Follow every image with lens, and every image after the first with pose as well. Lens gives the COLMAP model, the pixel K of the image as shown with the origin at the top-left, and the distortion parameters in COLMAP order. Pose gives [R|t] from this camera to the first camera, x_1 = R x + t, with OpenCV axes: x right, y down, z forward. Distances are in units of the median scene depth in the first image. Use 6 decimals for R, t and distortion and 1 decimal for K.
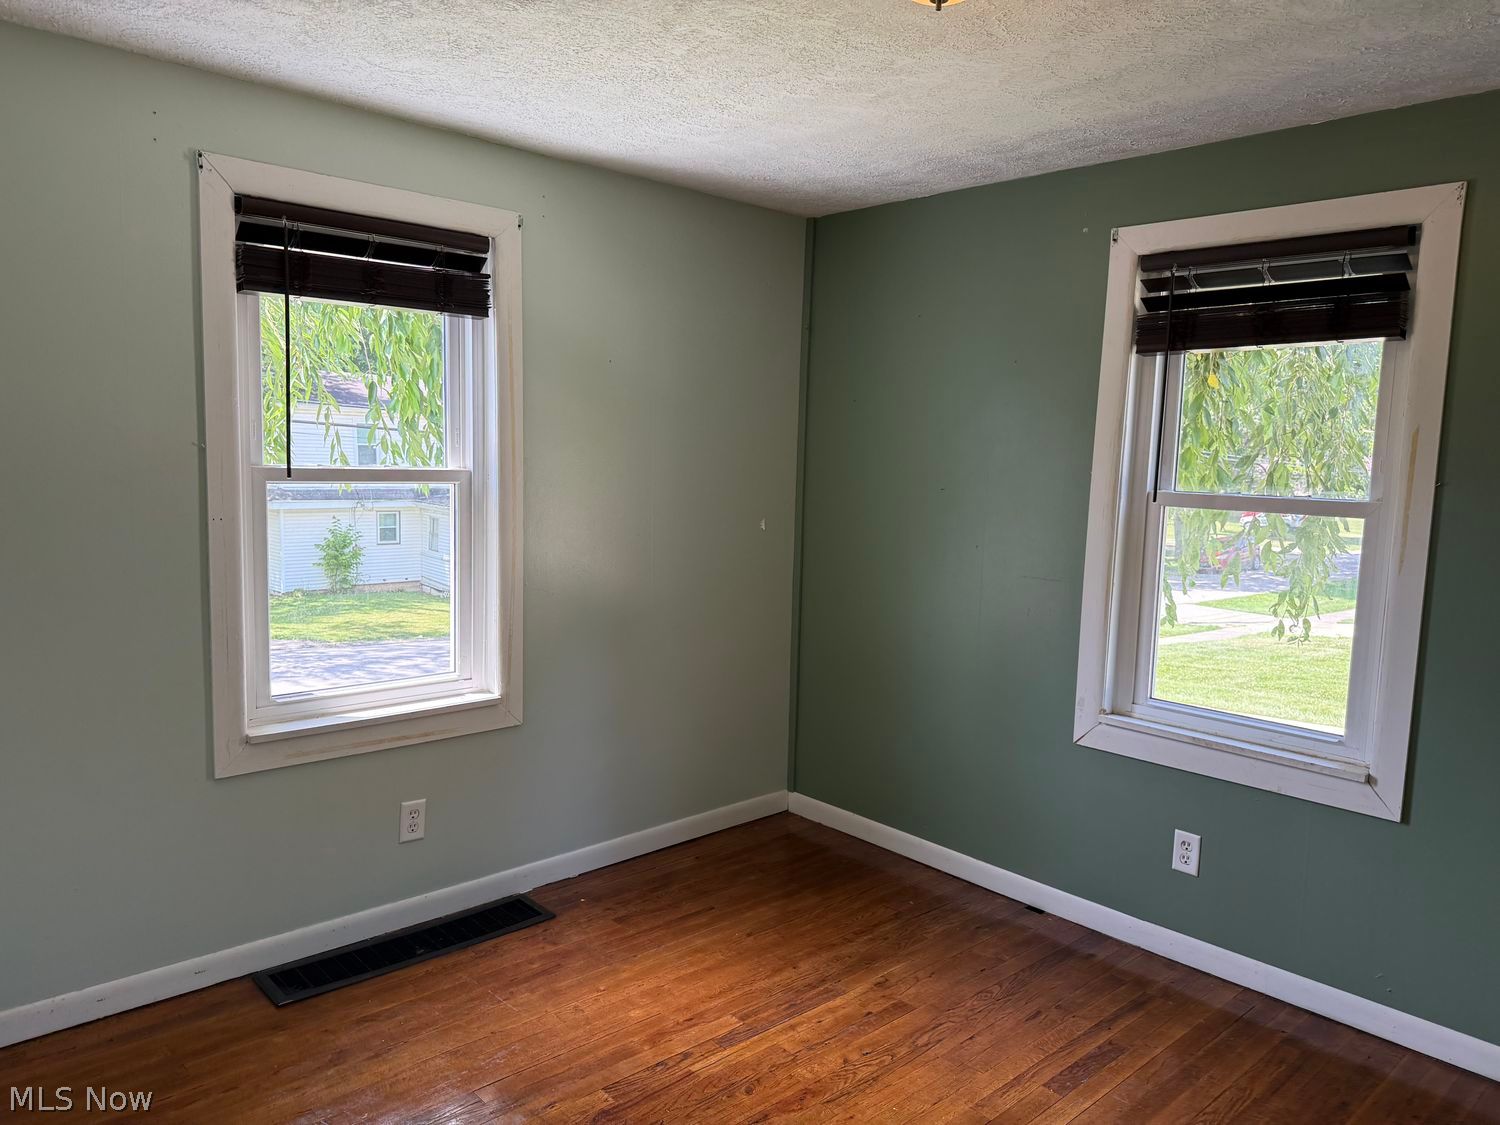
lens RADIAL K [[1061.4, 0, 759.5], [0, 1061.4, 571.6], [0, 0, 1]] dist [0.055014, -0.076384]
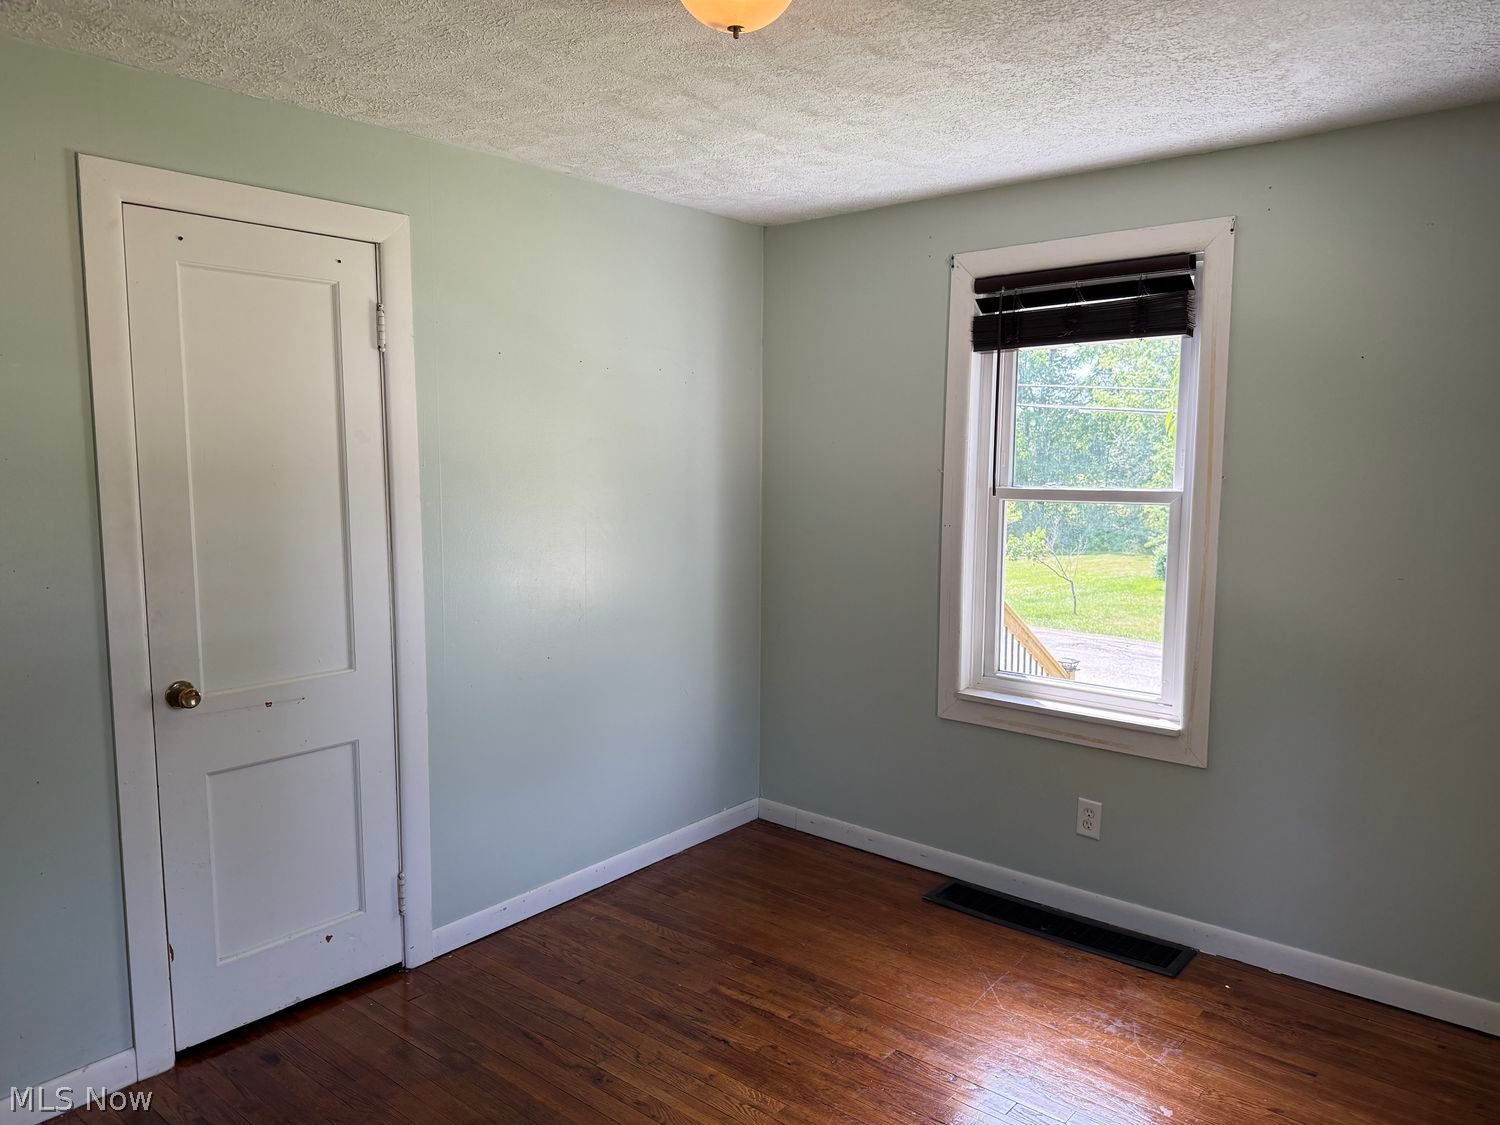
lens RADIAL K [[1061.4, 0, 762.1], [0, 1061.4, 567.6], [0, 0, 1]] dist [0.055014, -0.076384]
pose [[0.114970, 0.079268, -0.990201, 0.680486], [-0.111539, 0.991538, 0.066425, -0.050501], [0.987087, 0.102810, 0.122839, 0.523557]]
